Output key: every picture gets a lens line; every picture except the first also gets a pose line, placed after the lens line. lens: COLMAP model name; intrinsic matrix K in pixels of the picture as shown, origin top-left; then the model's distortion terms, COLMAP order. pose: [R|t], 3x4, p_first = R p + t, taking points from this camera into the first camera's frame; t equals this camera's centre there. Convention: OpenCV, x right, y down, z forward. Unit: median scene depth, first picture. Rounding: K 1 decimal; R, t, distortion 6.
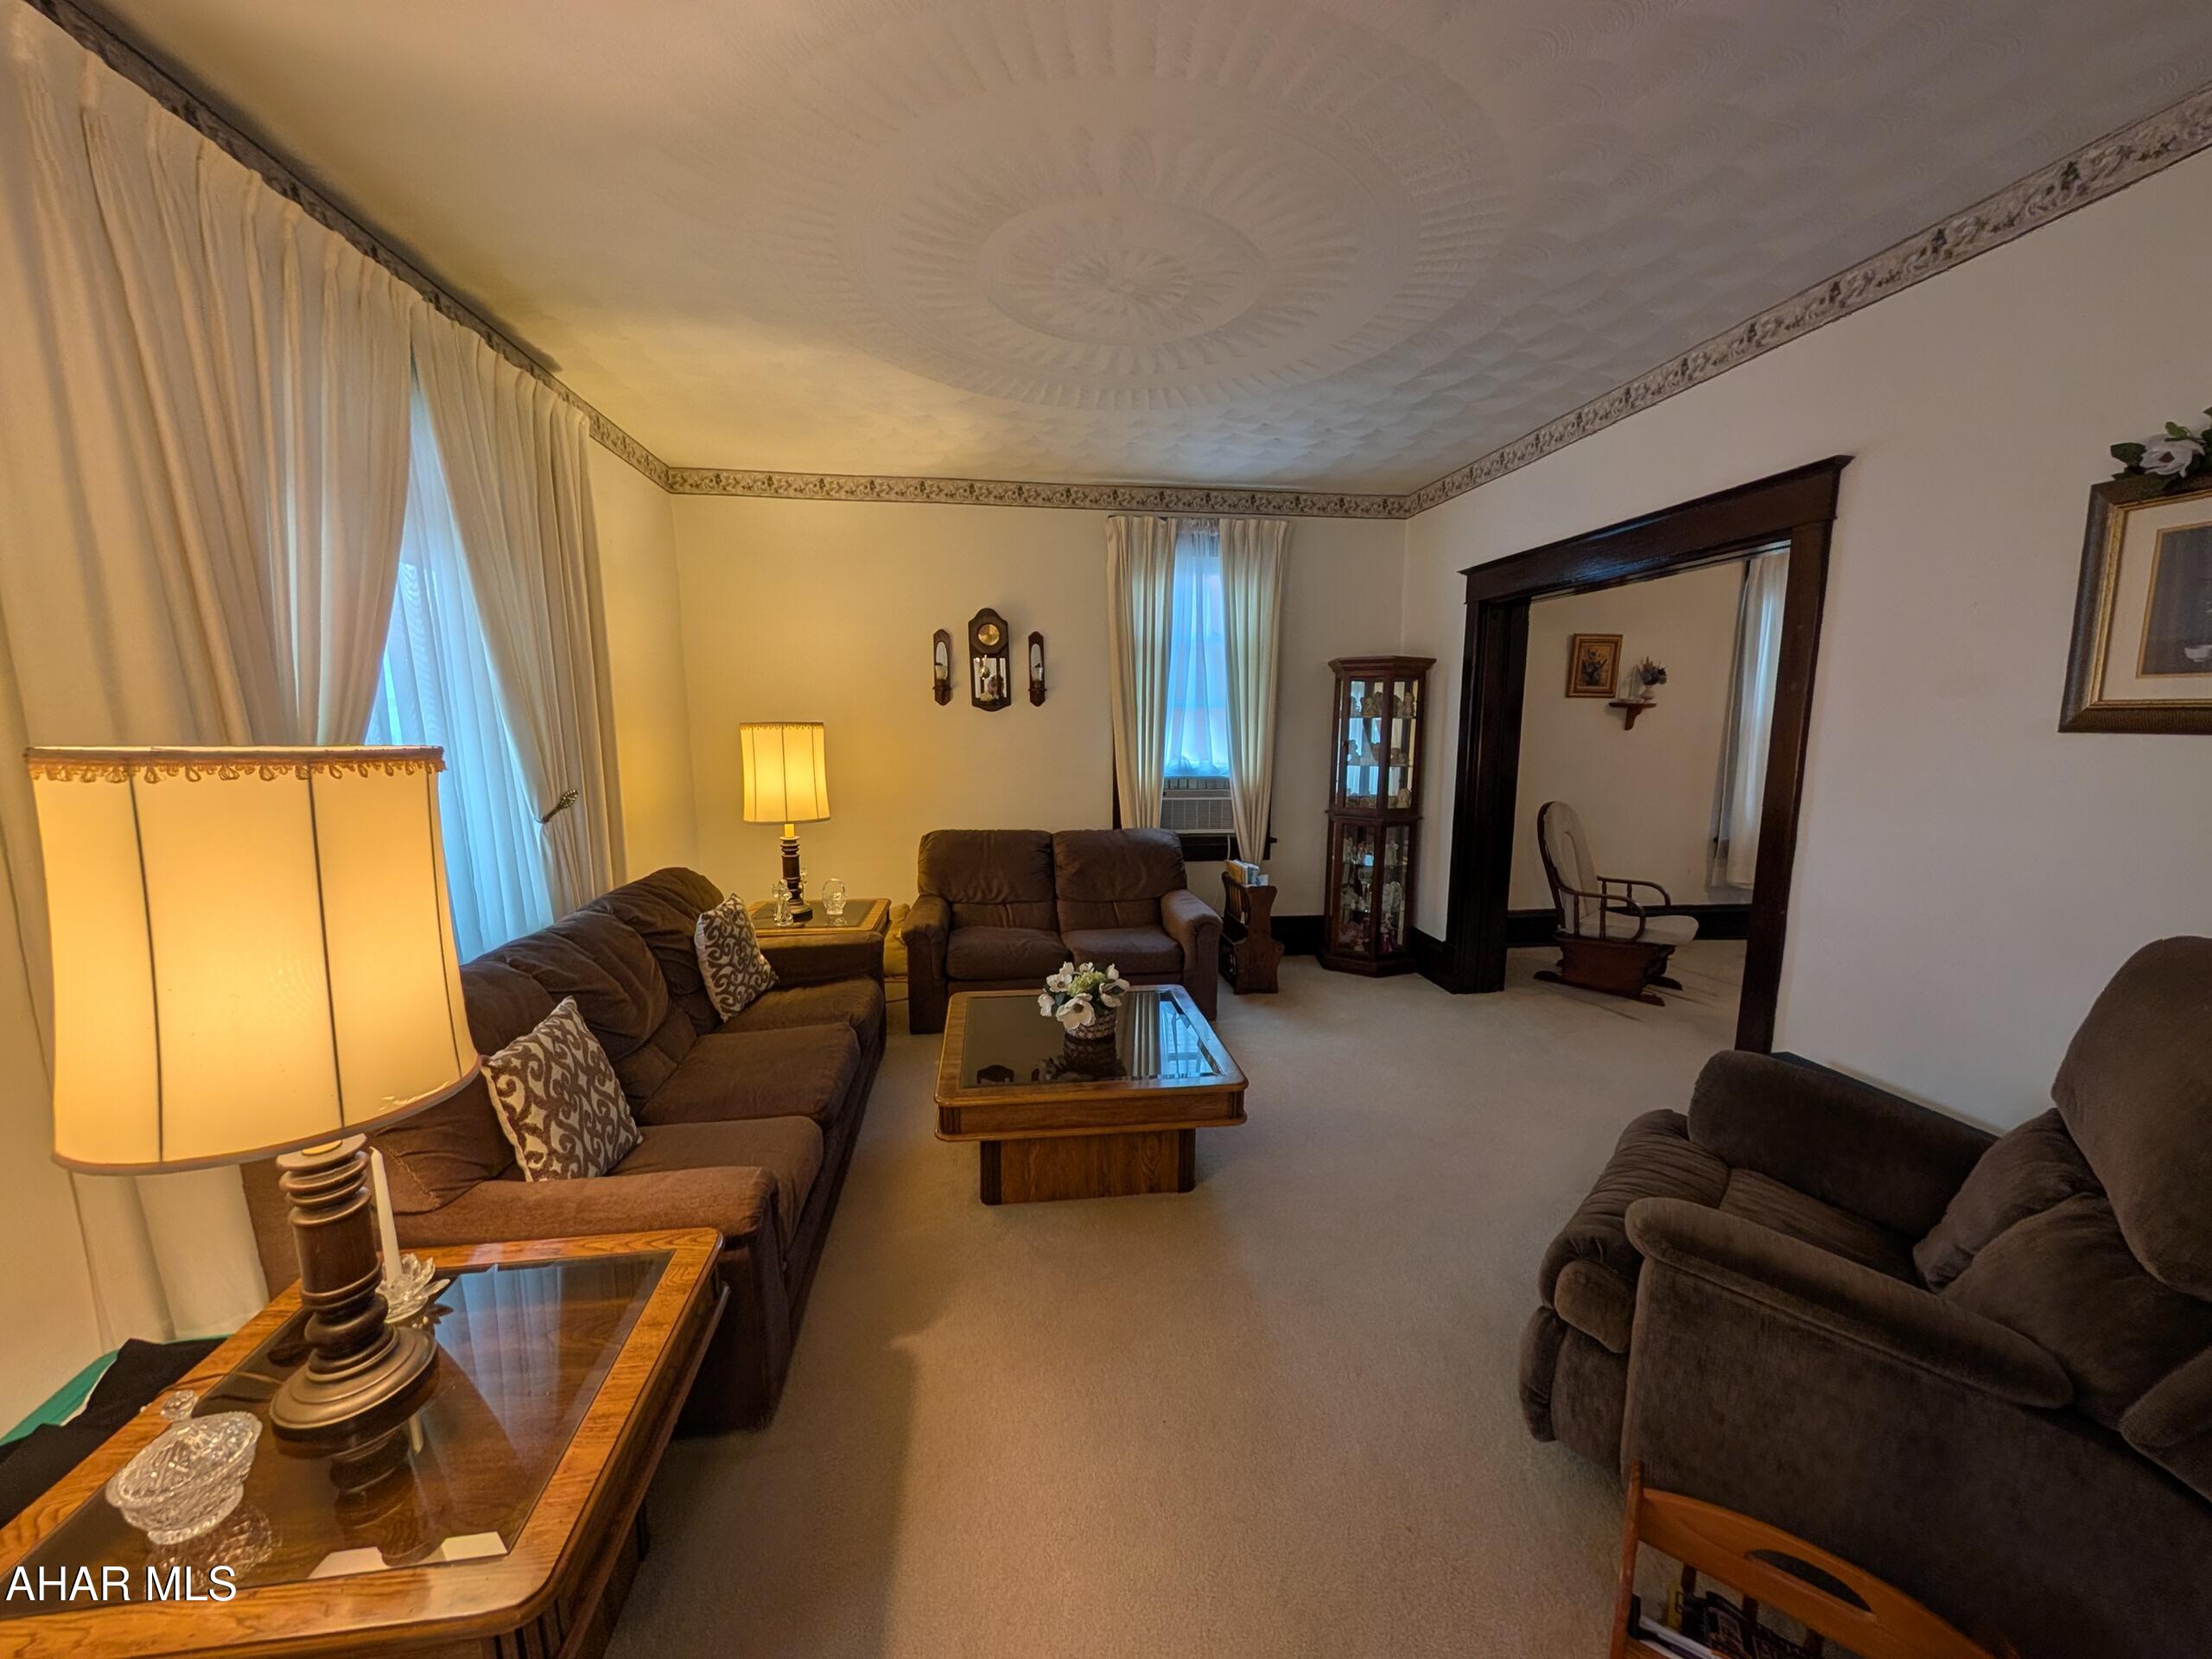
lens RADIAL K [[830.2, 0, 1096.4], [0, 830.2, 836.3], [0, 0, 1]] dist [0.002772, 0.000446]
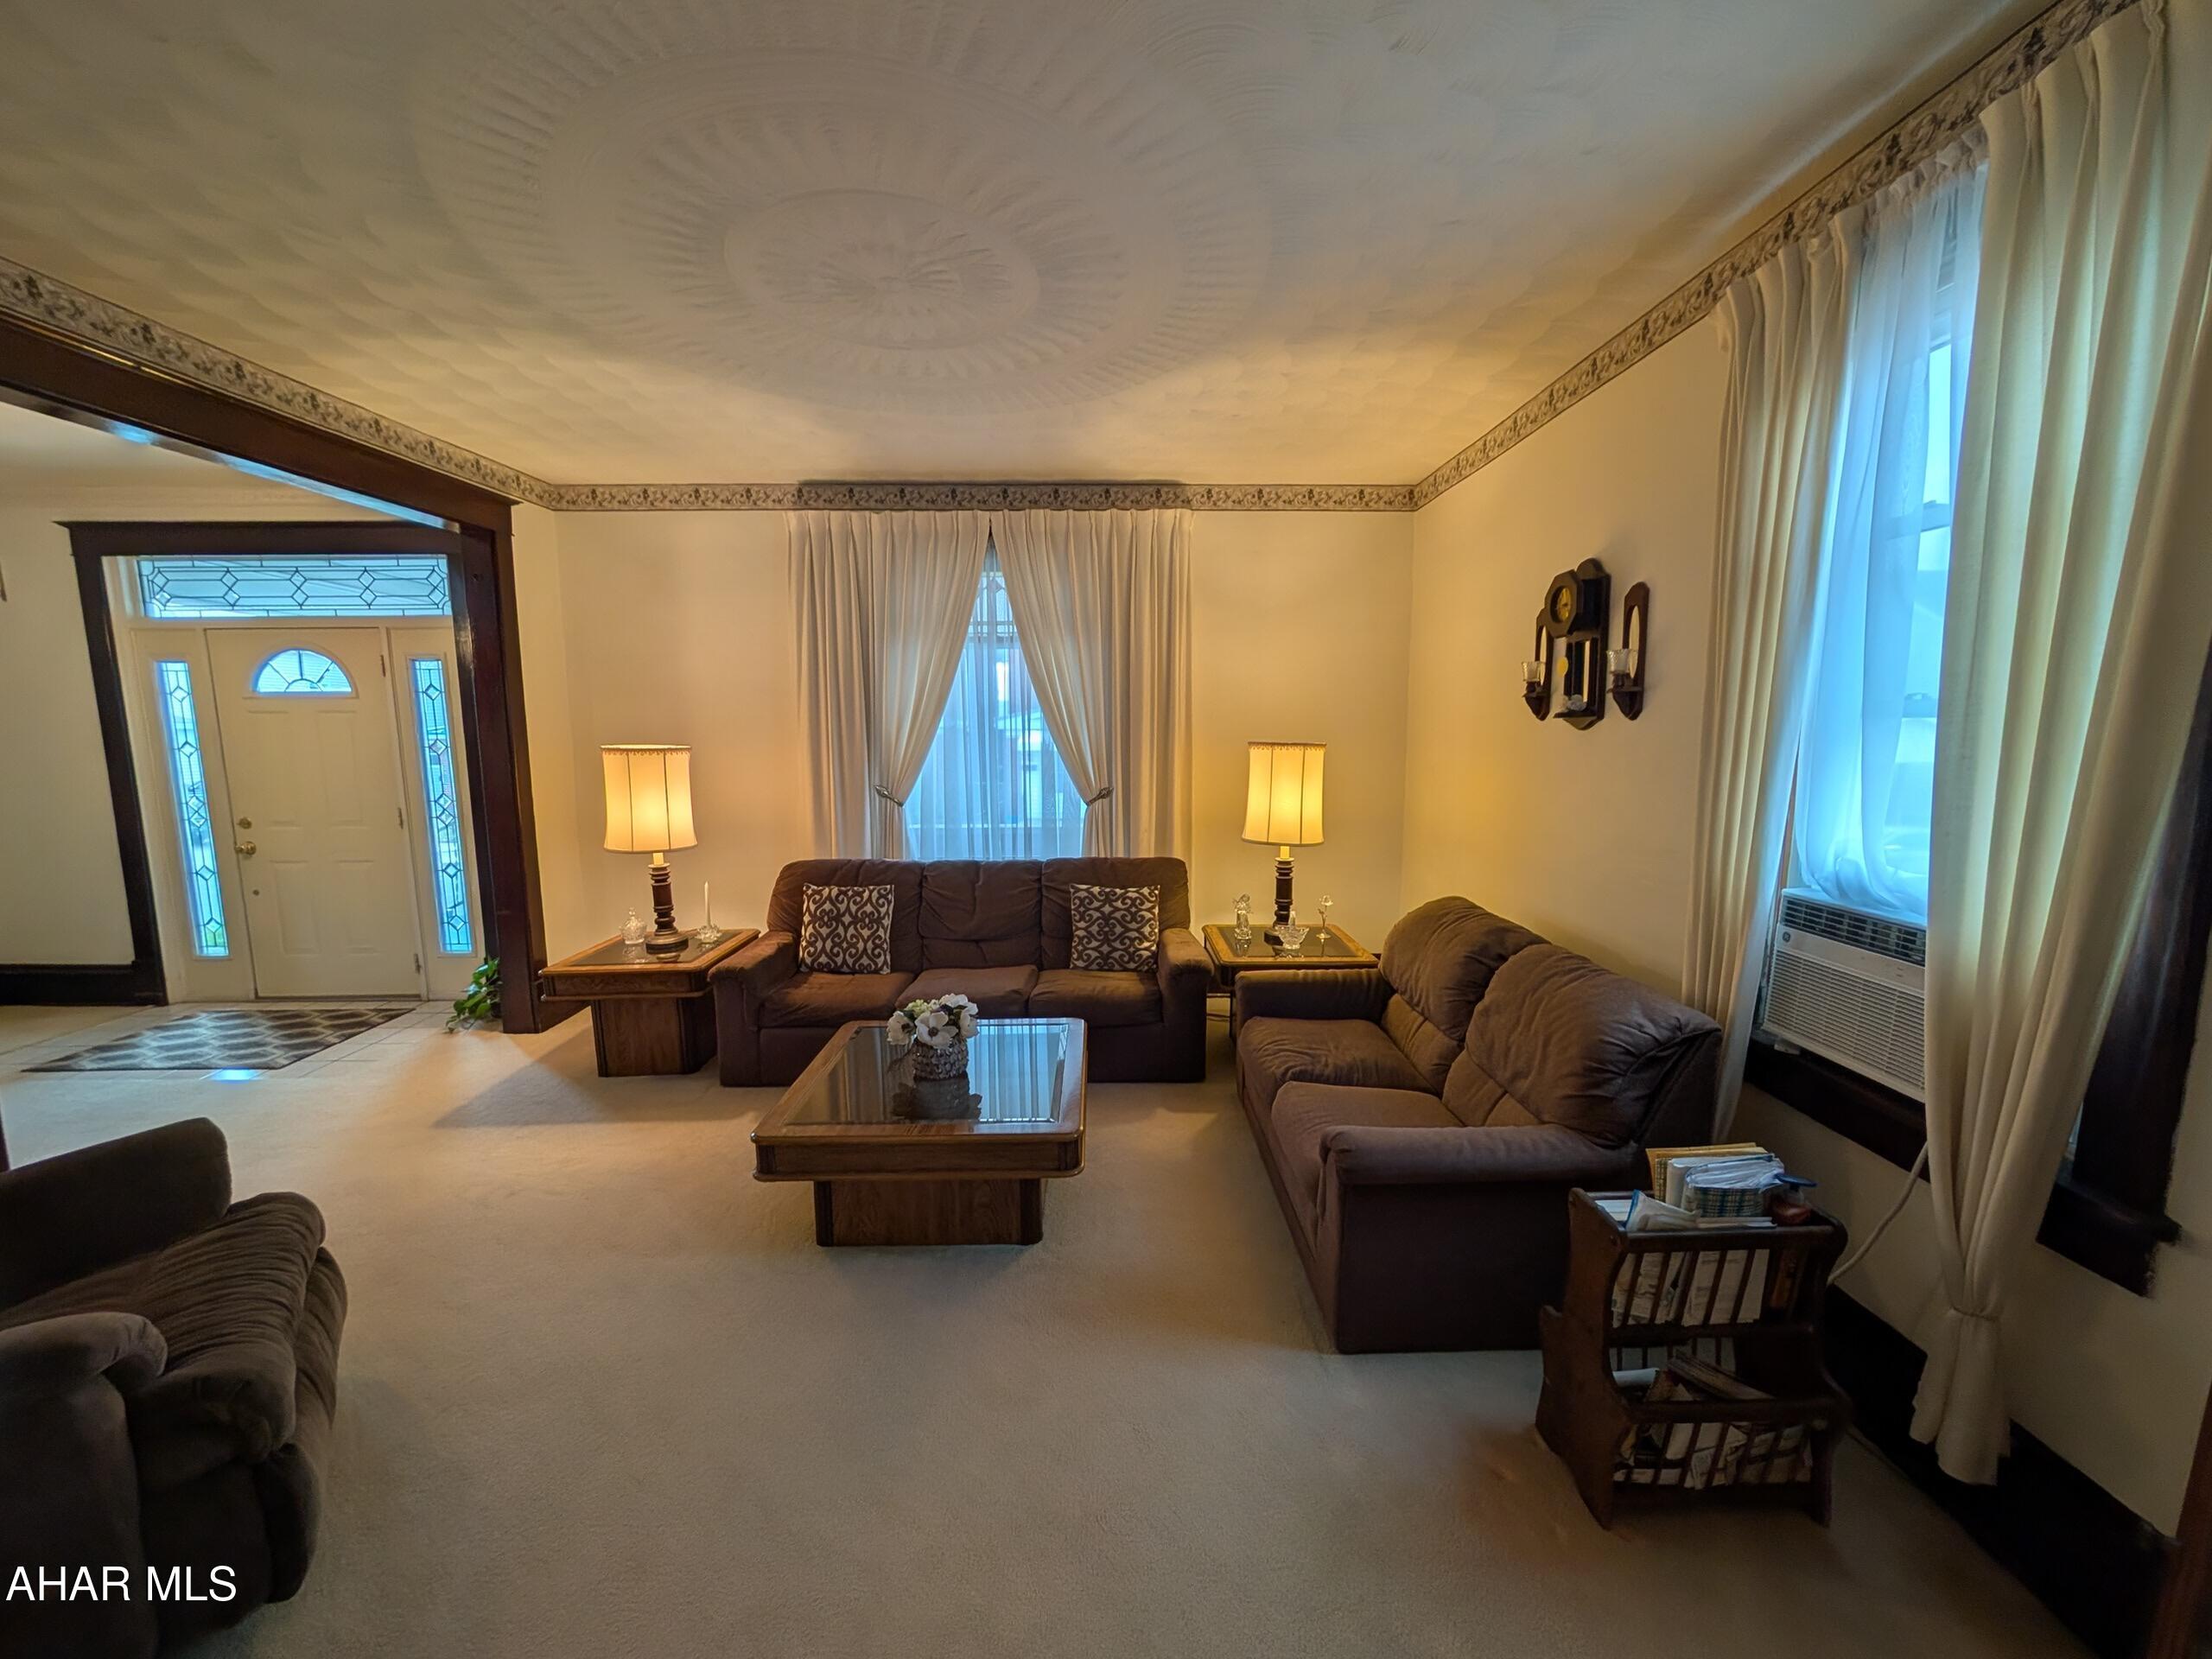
lens RADIAL K [[833.4, 0, 1102.1], [0, 833.4, 833.5], [0, 0, 1]] dist [0.001542, -0.000081]
pose [[-0.119056, 0.119469, -0.985674, 0.476865], [-0.150685, 0.979061, 0.136868, -0.101992], [0.981387, 0.164821, -0.098561, 0.682746]]
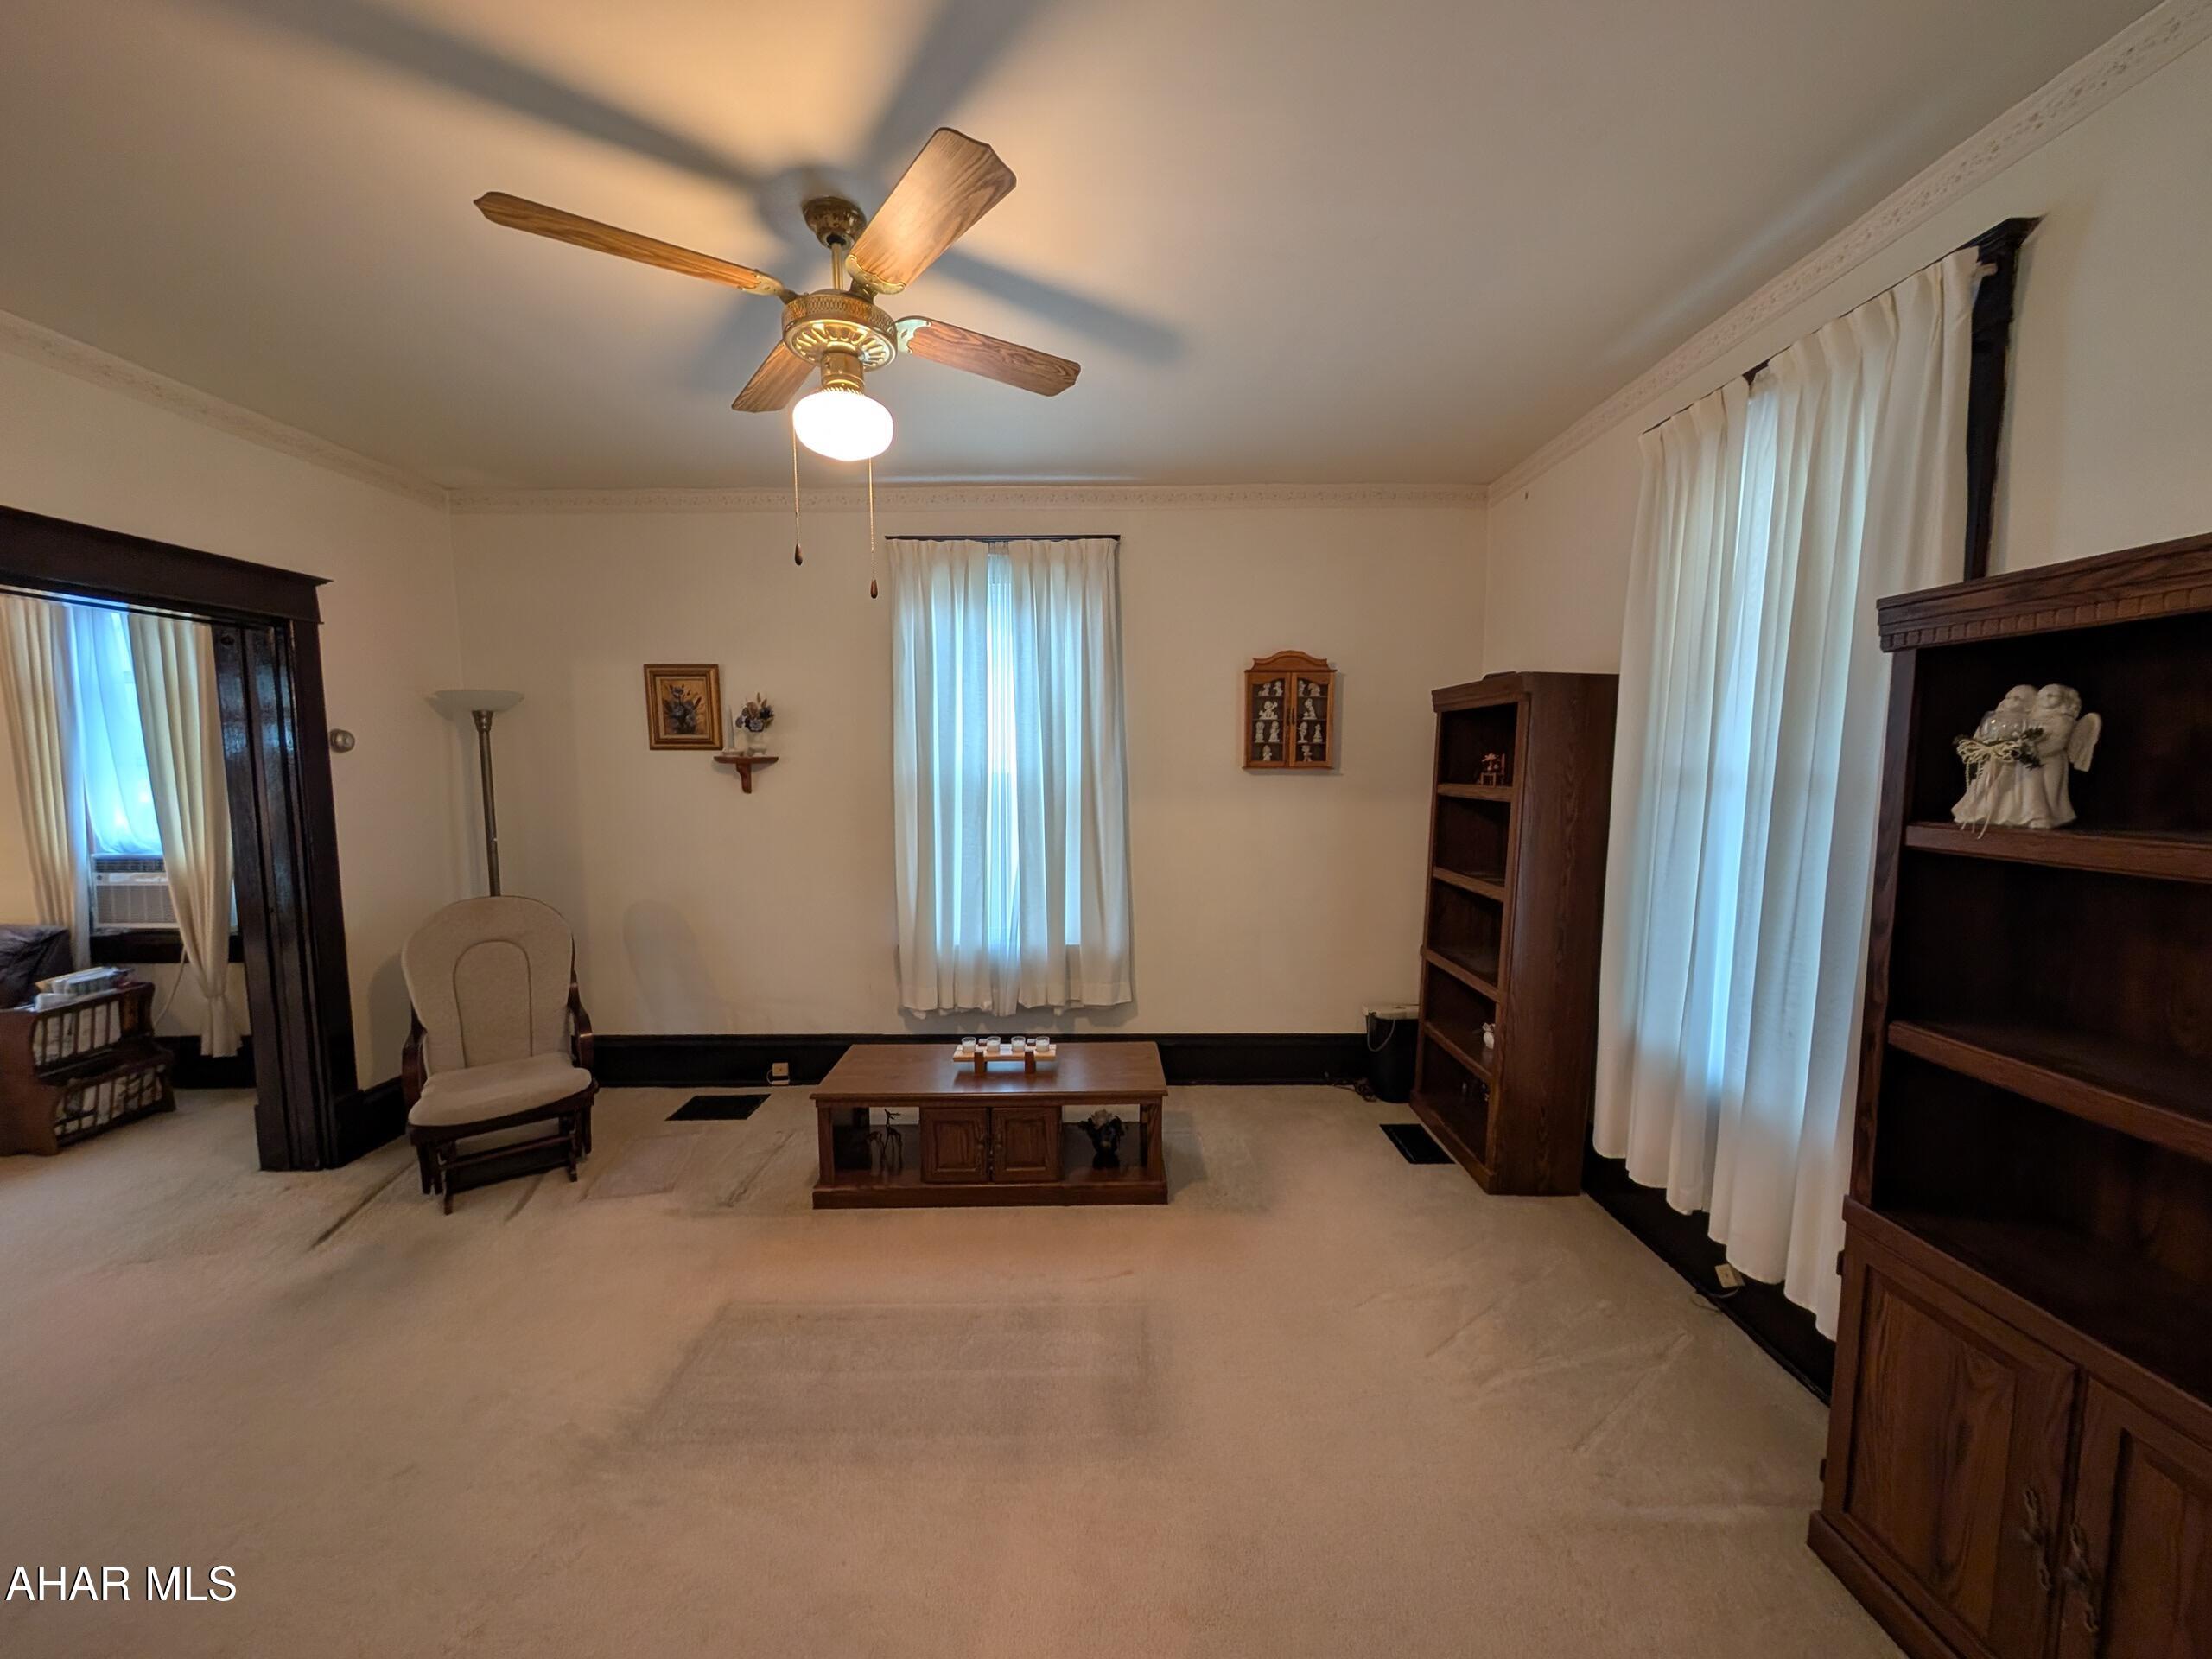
lens RADIAL K [[833.4, 0, 1102.1], [0, 833.4, 833.5], [0, 0, 1]] dist [0.001542, -0.000081]
pose [[0.991796, 0.003342, -0.127789, 1.063905], [-0.011010, 0.998177, -0.059344, -0.054357], [0.127357, 0.060264, 0.990024, 0.326656]]
